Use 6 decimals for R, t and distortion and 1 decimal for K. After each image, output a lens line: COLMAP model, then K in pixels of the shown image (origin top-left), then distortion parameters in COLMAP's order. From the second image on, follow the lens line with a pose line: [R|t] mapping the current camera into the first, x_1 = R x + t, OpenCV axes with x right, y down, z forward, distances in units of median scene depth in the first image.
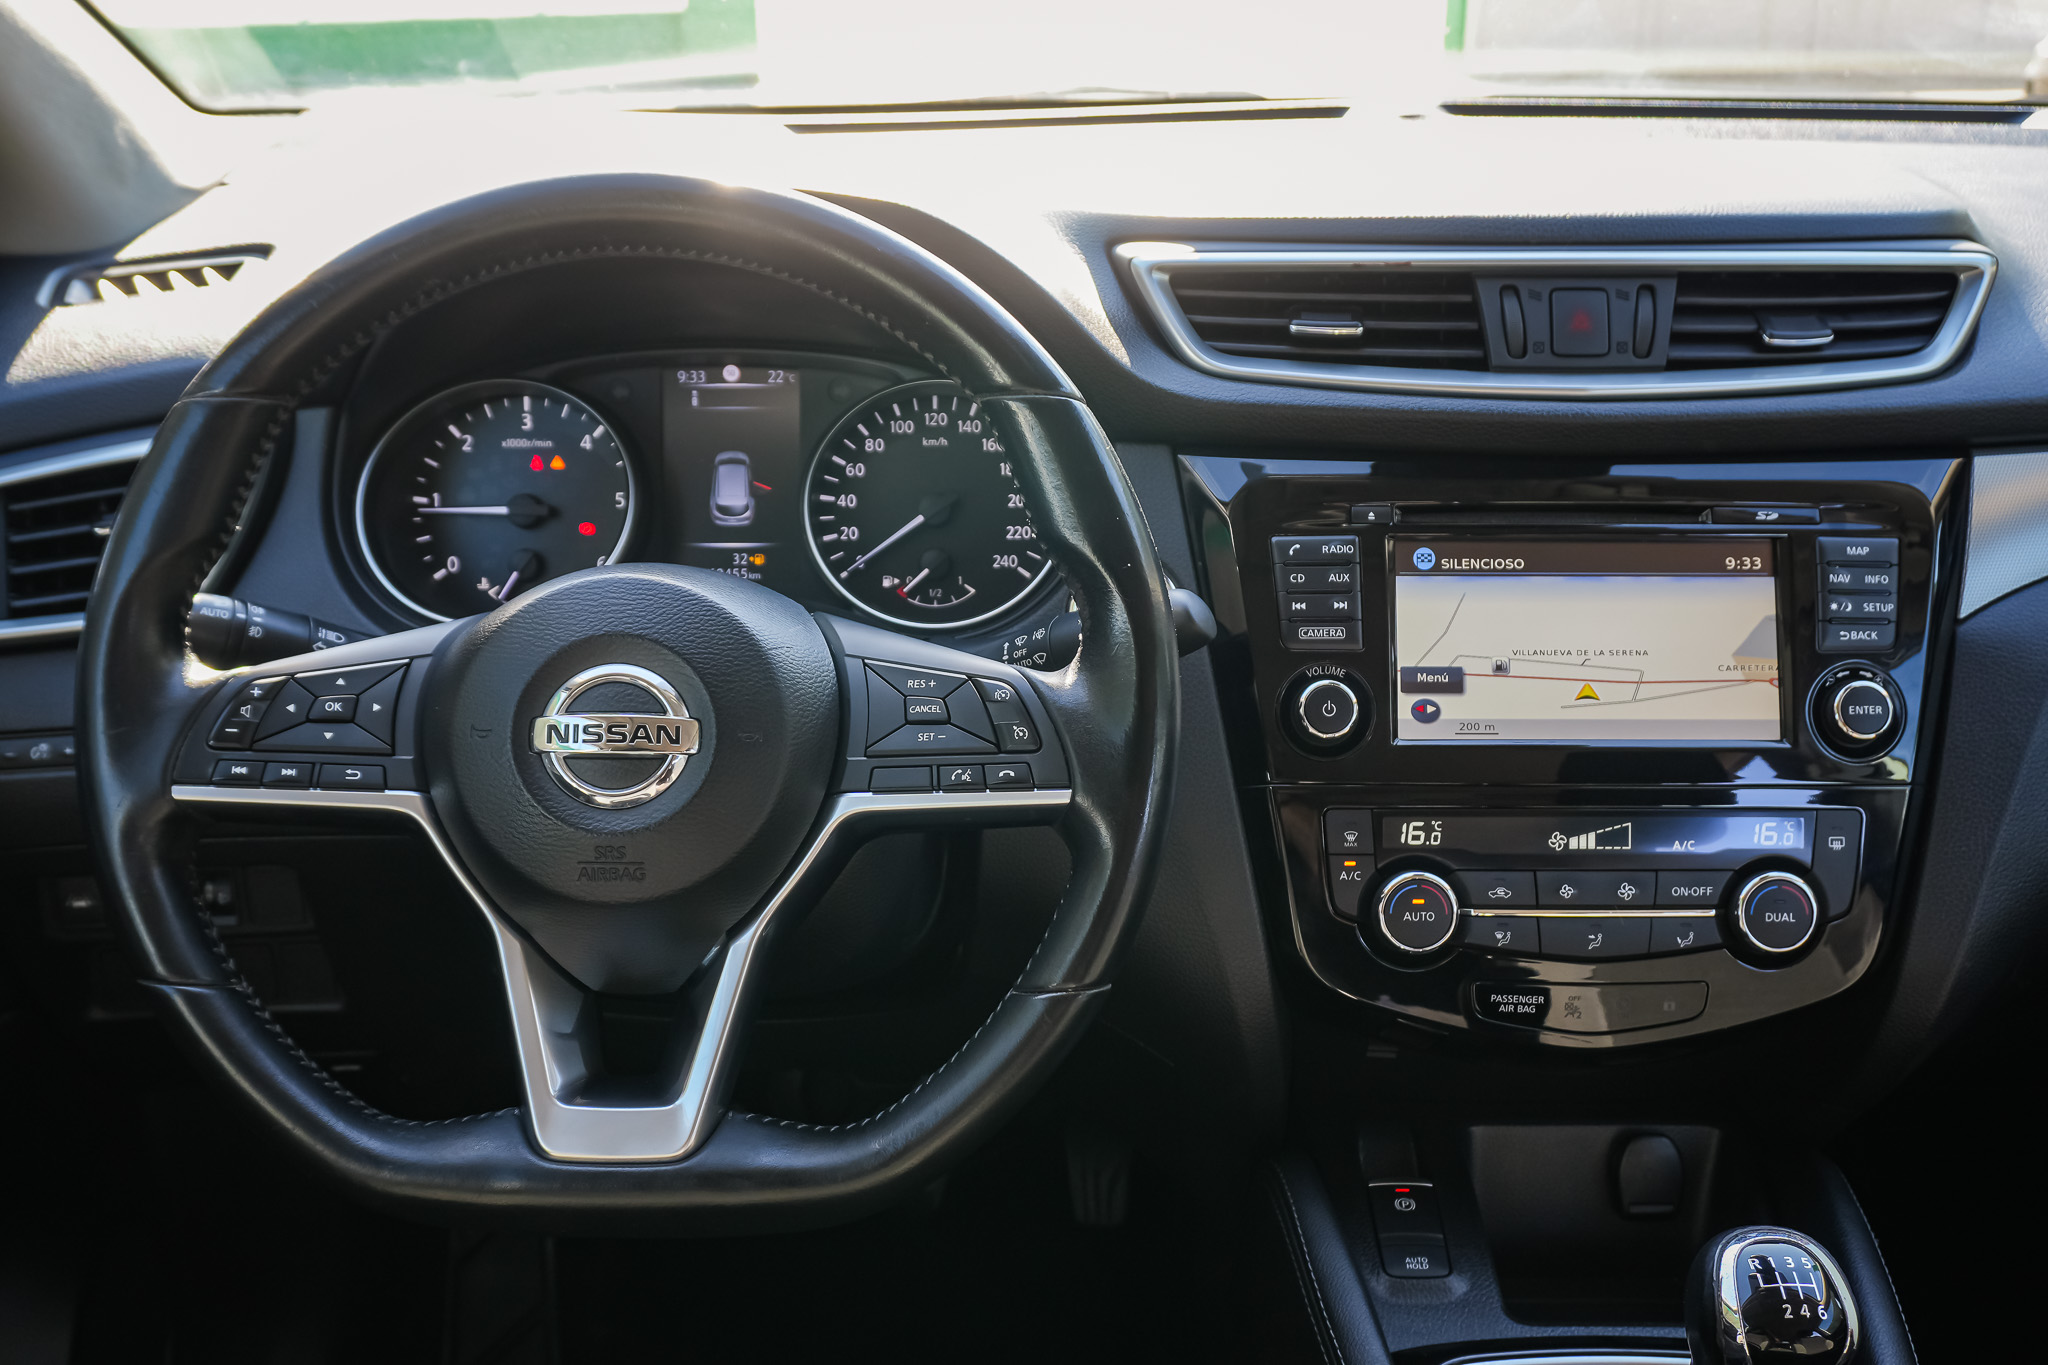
lens RADIAL K [[1878.0, 0, 1022.6], [0, 1878.0, 730.4], [0, 0, 1]] dist [-0.000458, 0.008848]
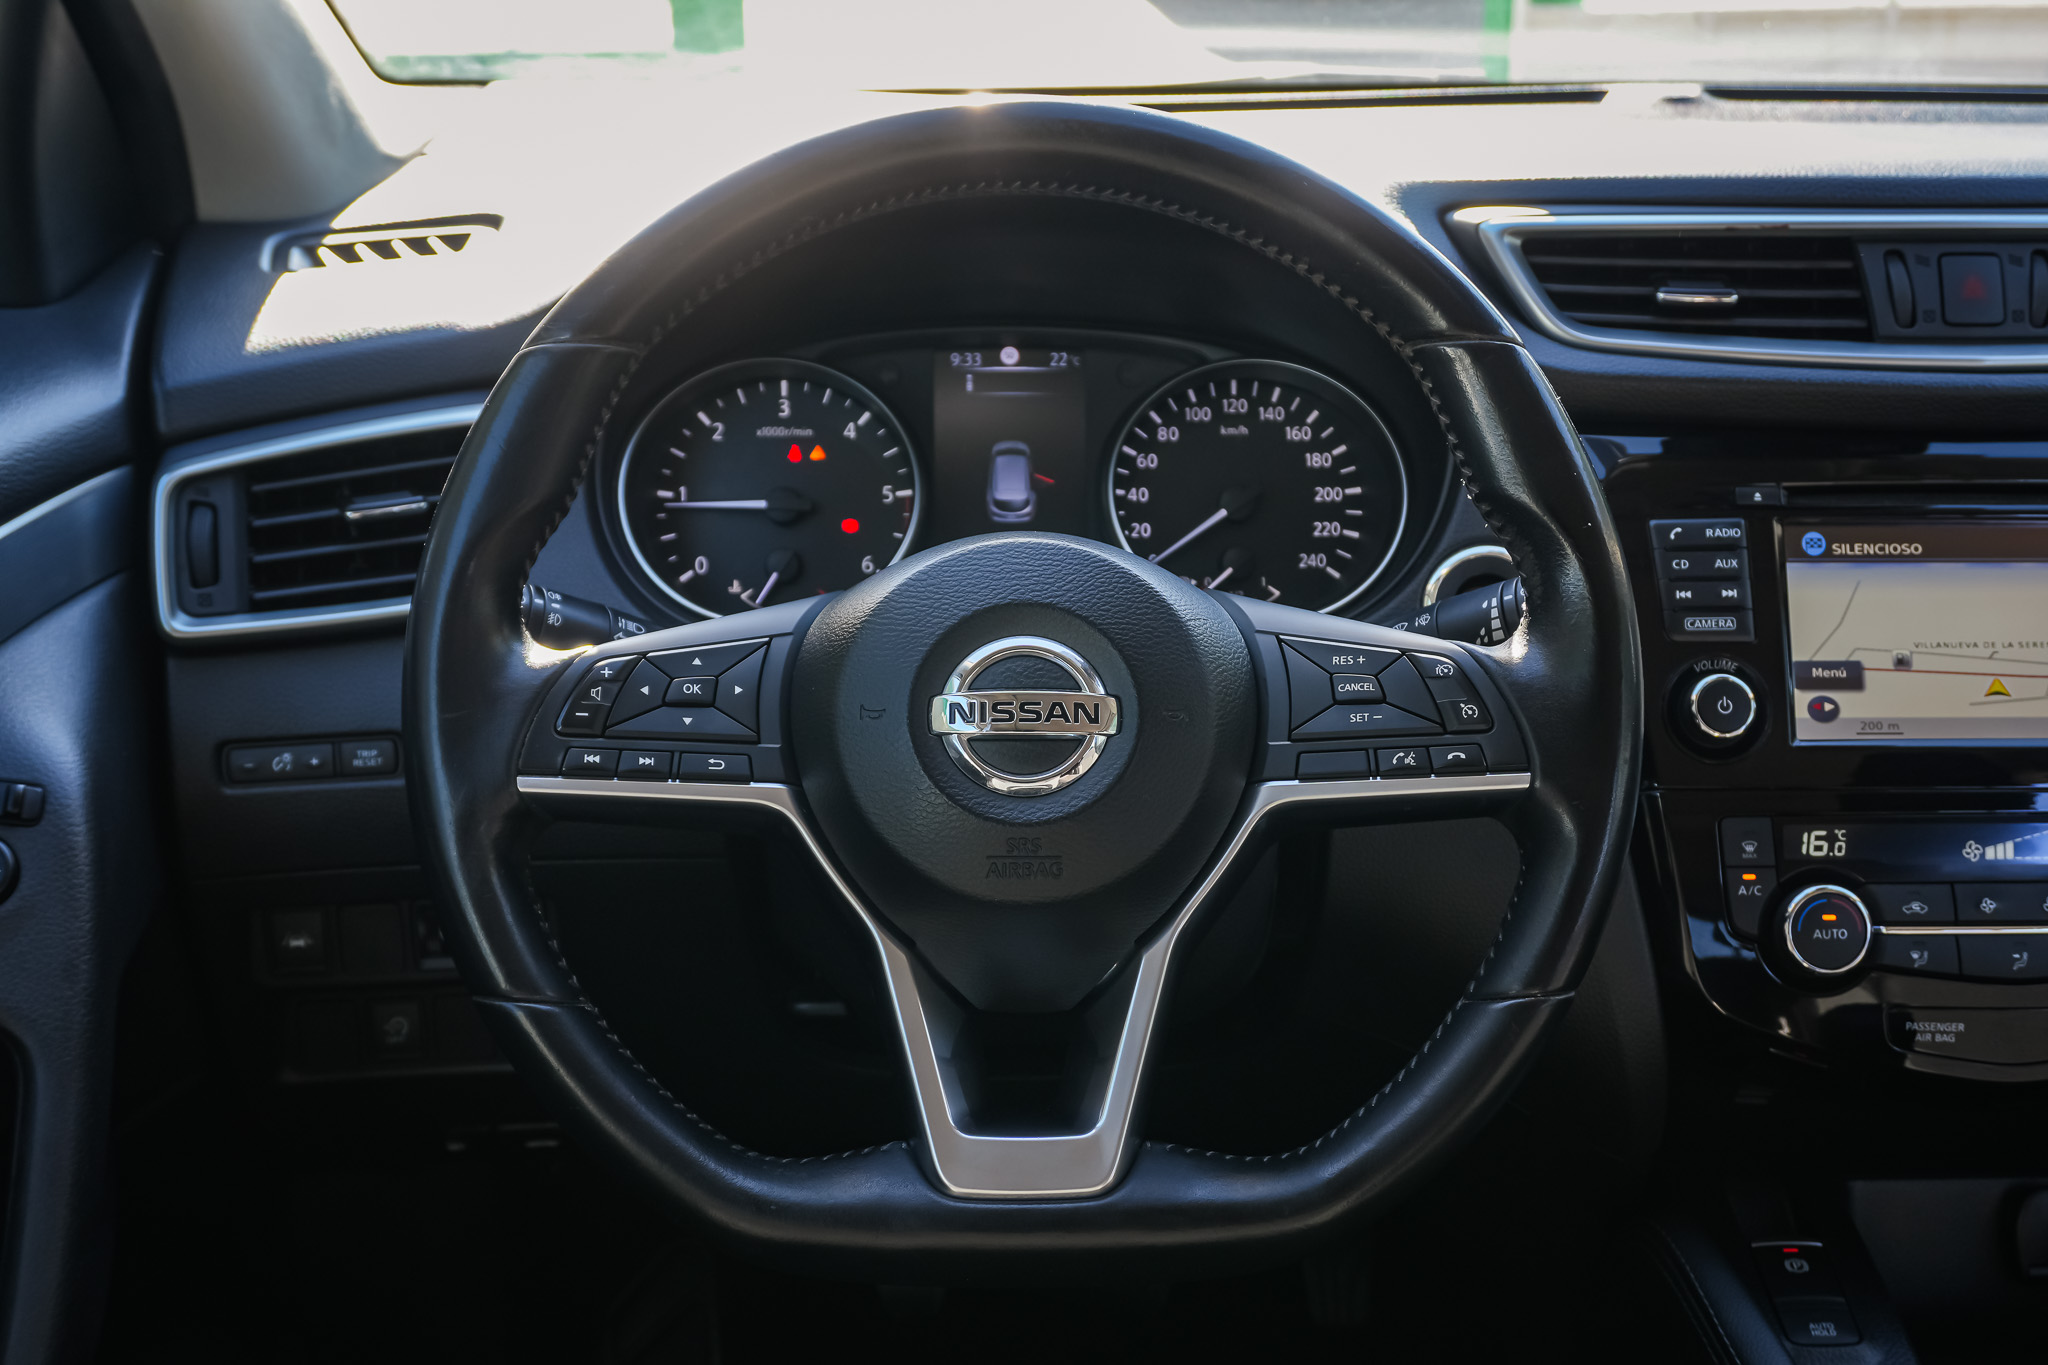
lens RADIAL K [[2062.0, 0, 1024.6], [0, 2062.0, 726.2], [0, 0, 1]] dist [0.007137, 0.015019]
pose [[0.999207, -0.005451, 0.039451, -0.211597], [0.007904, 0.998026, -0.062299, 0.057261], [-0.039033, 0.062561, 0.997278, 0.018071]]
